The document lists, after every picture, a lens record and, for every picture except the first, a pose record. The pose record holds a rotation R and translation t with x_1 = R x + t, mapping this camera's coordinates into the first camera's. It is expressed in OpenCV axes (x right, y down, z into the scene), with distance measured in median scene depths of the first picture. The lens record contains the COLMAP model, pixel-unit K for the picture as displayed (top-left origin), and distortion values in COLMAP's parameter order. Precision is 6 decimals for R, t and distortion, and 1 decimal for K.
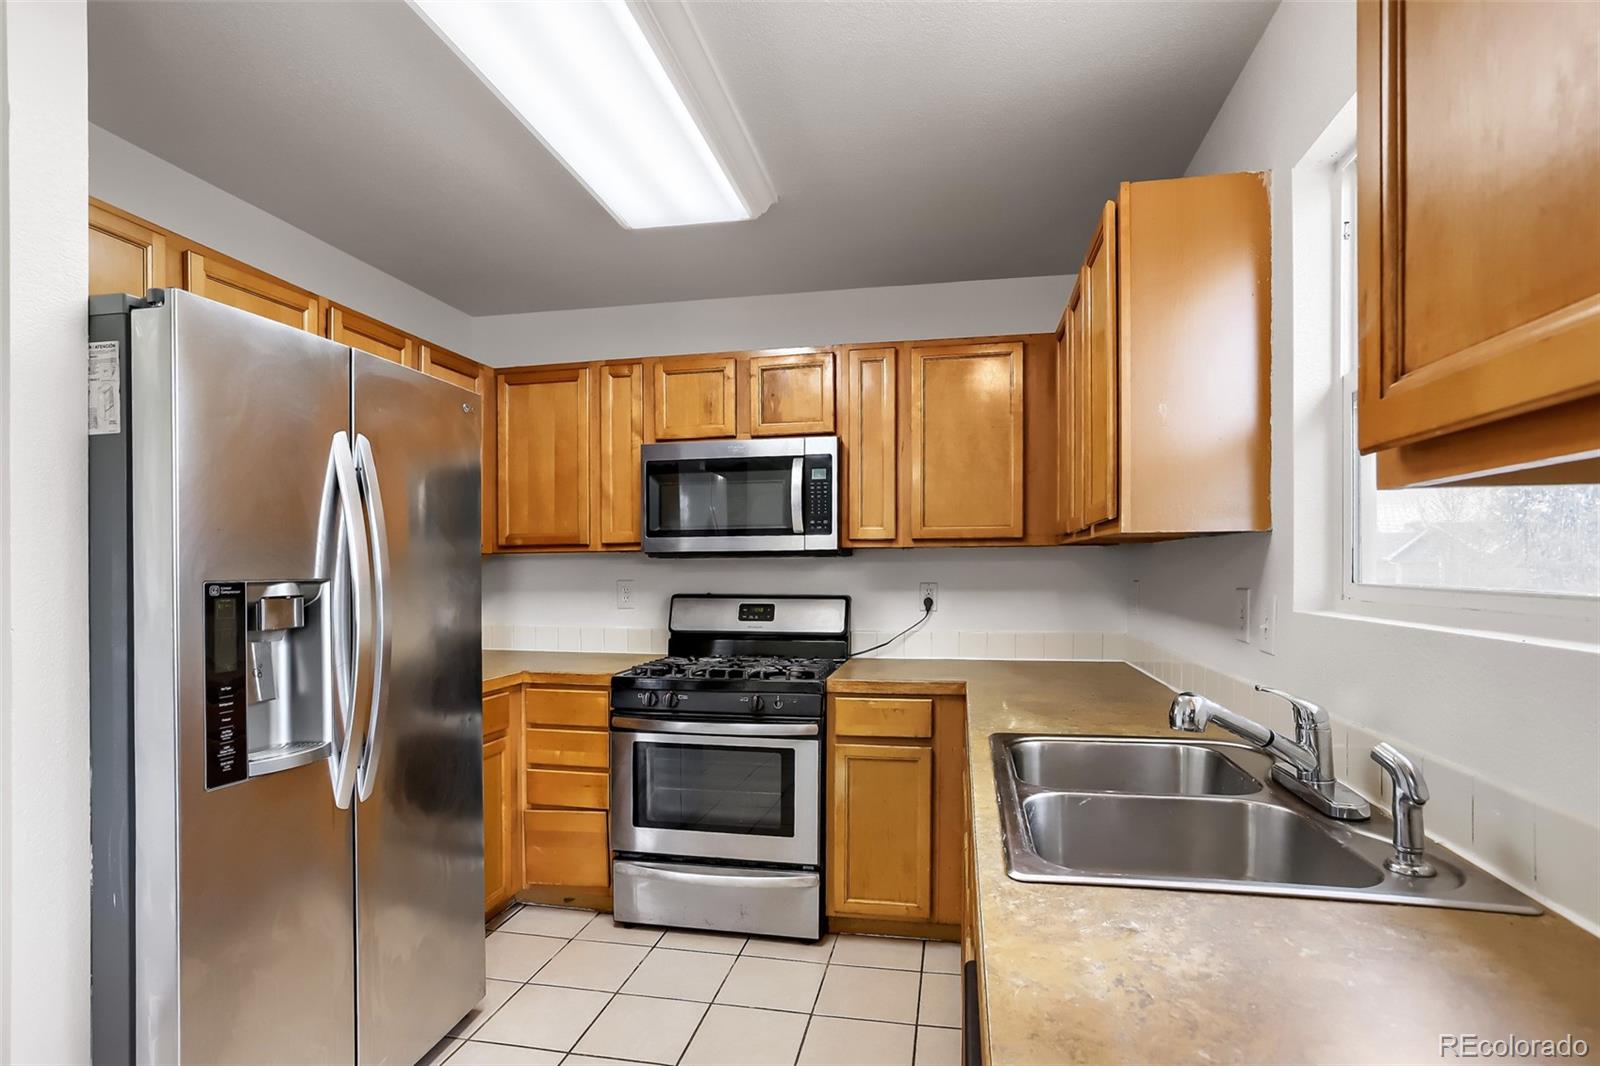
lens RADIAL K [[784.1, 0, 812.7], [0, 784.1, 590.8], [0, 0, 1]] dist [-0.018434, 0.003685]
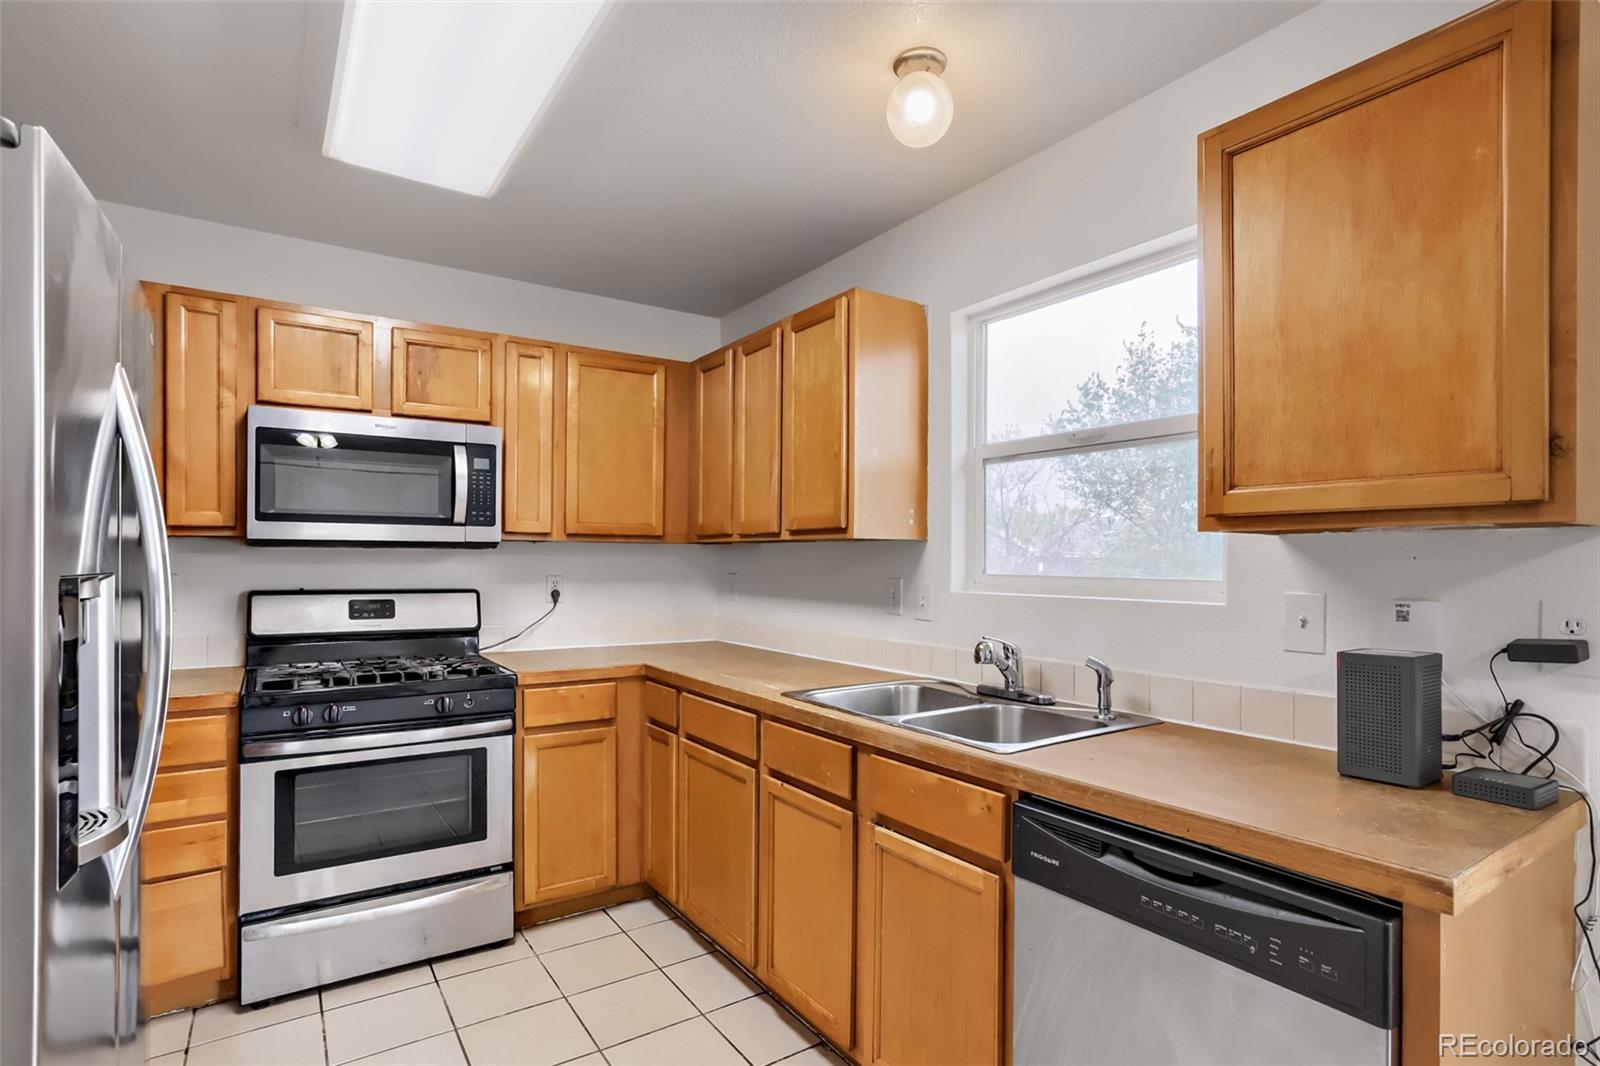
lens RADIAL K [[784.1, 0, 783.1], [0, 784.1, 573.7], [0, 0, 1]] dist [-0.018434, 0.003685]
pose [[0.714760, -0.003790, 0.699359, -0.406275], [0.011993, 0.999905, -0.006839, -0.001618], [-0.699267, 0.013276, 0.714737, 0.049590]]
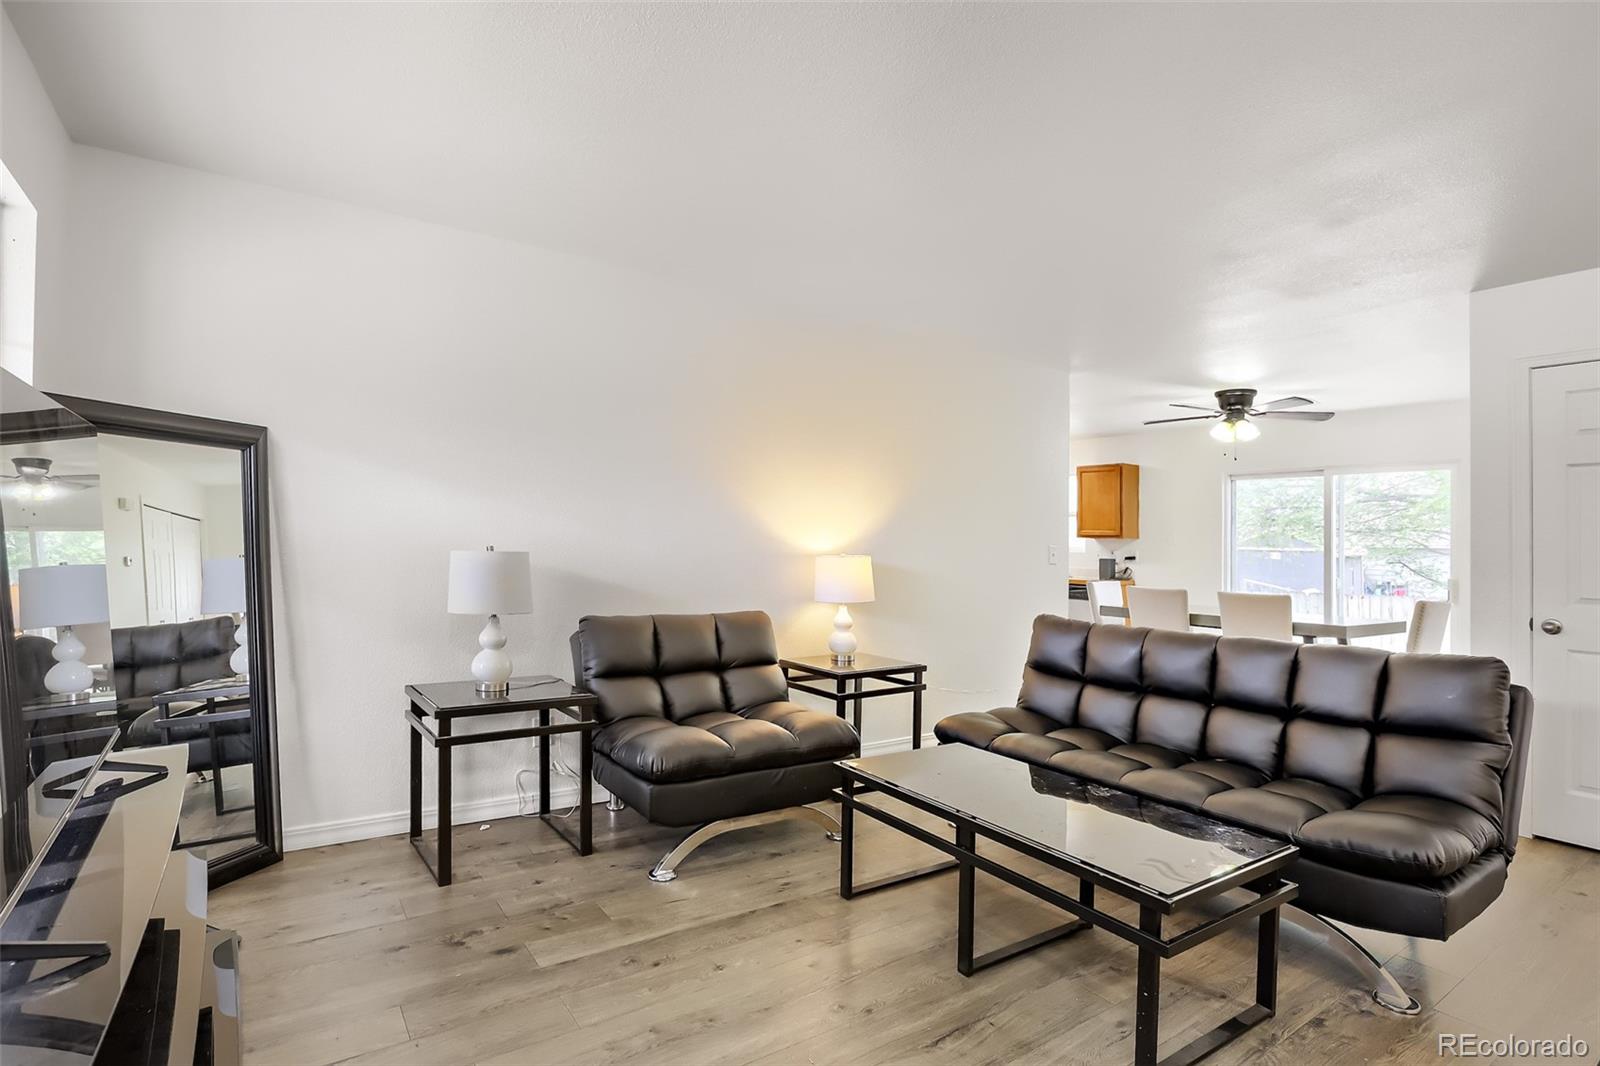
lens RADIAL K [[784.1, 0, 766.0], [0, 784.1, 526.4], [0, 0, 1]] dist [-0.018434, 0.003685]
pose [[0.714566, 0.037627, 0.698555, -2.827491], [-0.013634, 0.999112, -0.039870, 0.063680], [-0.699435, 0.018966, 0.714445, -1.095905]]
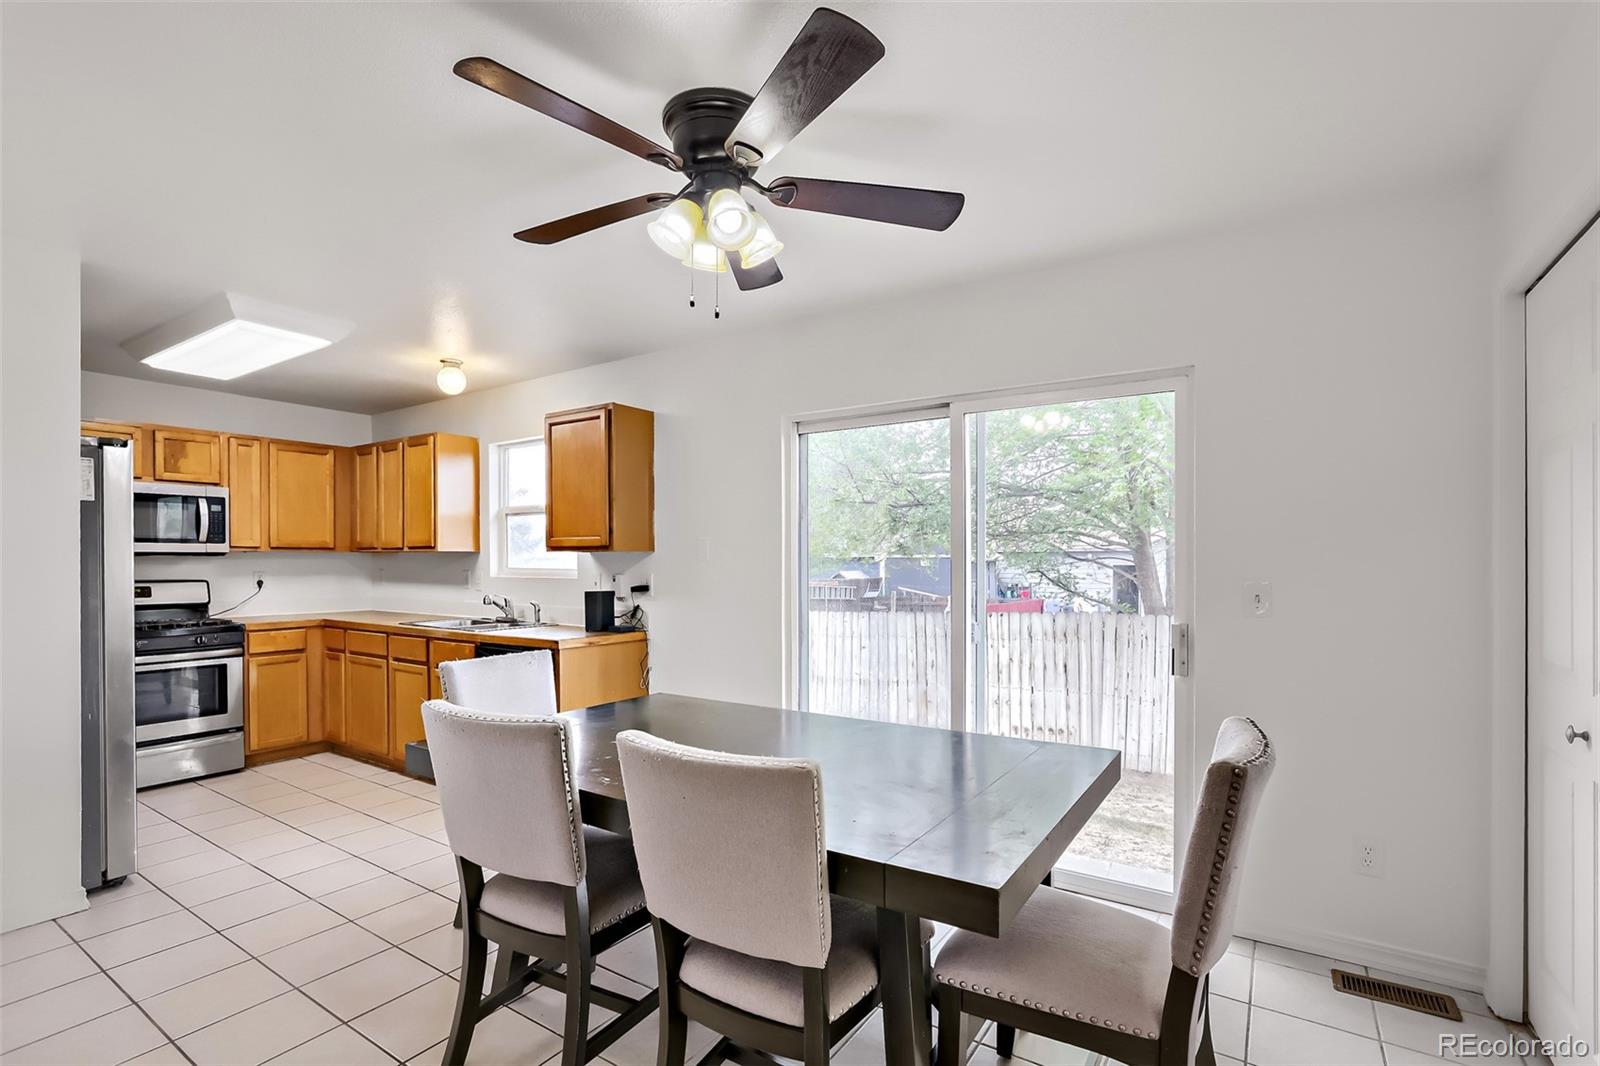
lens RADIAL K [[764.1, 0, 771.1], [0, 764.1, 578.2], [0, 0, 1]] dist [0.010001, 0.000834]
pose [[0.412462, -0.016426, 0.910827, -1.035214], [0.023212, 0.999702, 0.007517, 0.020757], [-0.910679, 0.018042, 0.412720, -0.806176]]
